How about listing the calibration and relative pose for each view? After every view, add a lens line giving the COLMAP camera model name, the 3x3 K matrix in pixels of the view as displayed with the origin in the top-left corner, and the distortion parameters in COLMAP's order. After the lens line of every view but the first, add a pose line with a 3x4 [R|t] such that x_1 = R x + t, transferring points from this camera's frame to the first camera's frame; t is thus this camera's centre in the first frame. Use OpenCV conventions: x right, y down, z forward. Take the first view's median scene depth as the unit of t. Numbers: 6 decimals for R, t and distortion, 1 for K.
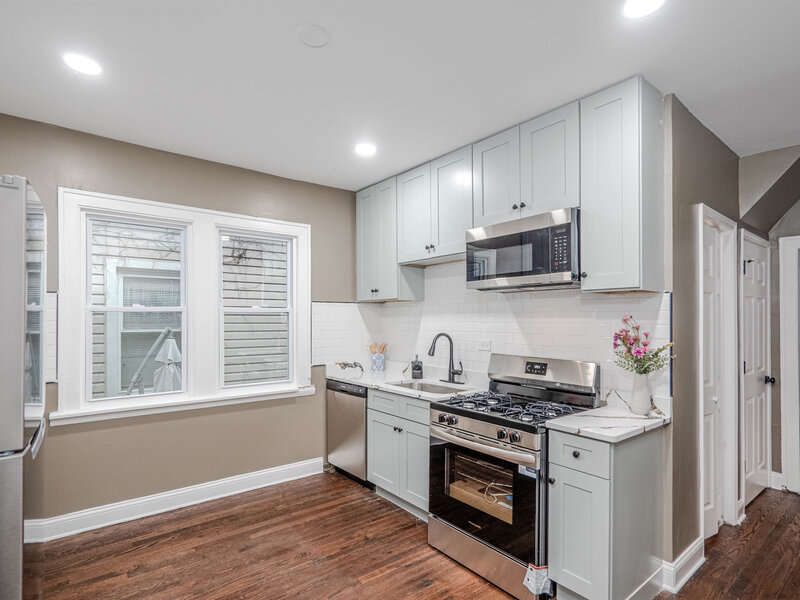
lens RADIAL K [[419.1, 0, 398.5], [0, 419.1, 314.7], [0, 0, 1]] dist [-0.000223, 0.000362]
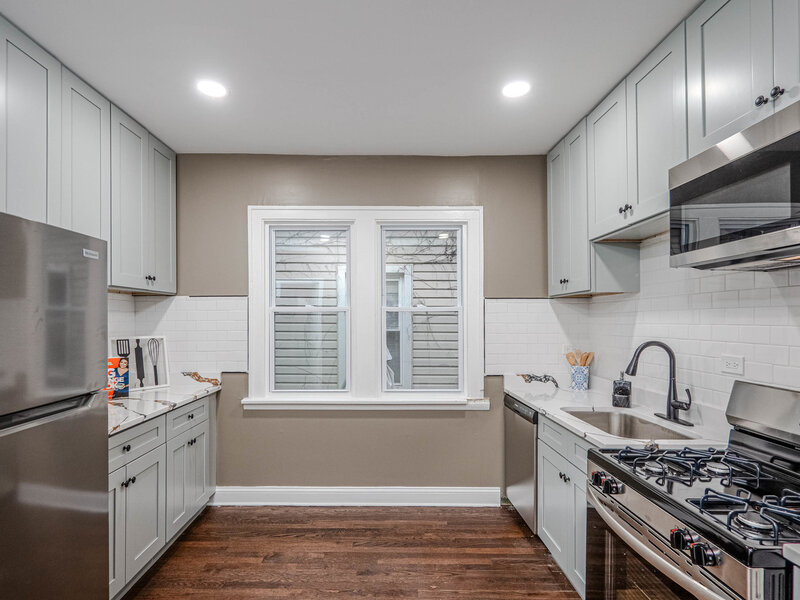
lens RADIAL K [[429.1, 0, 396.7], [0, 429.1, 317.5], [0, 0, 1]] dist [-0.002026, 0.000683]
pose [[0.787074, -0.001495, -0.616857, 0.197490], [0.004485, 0.999985, 0.003298, 0.003954], [0.616842, -0.005362, 0.787069, 0.242108]]
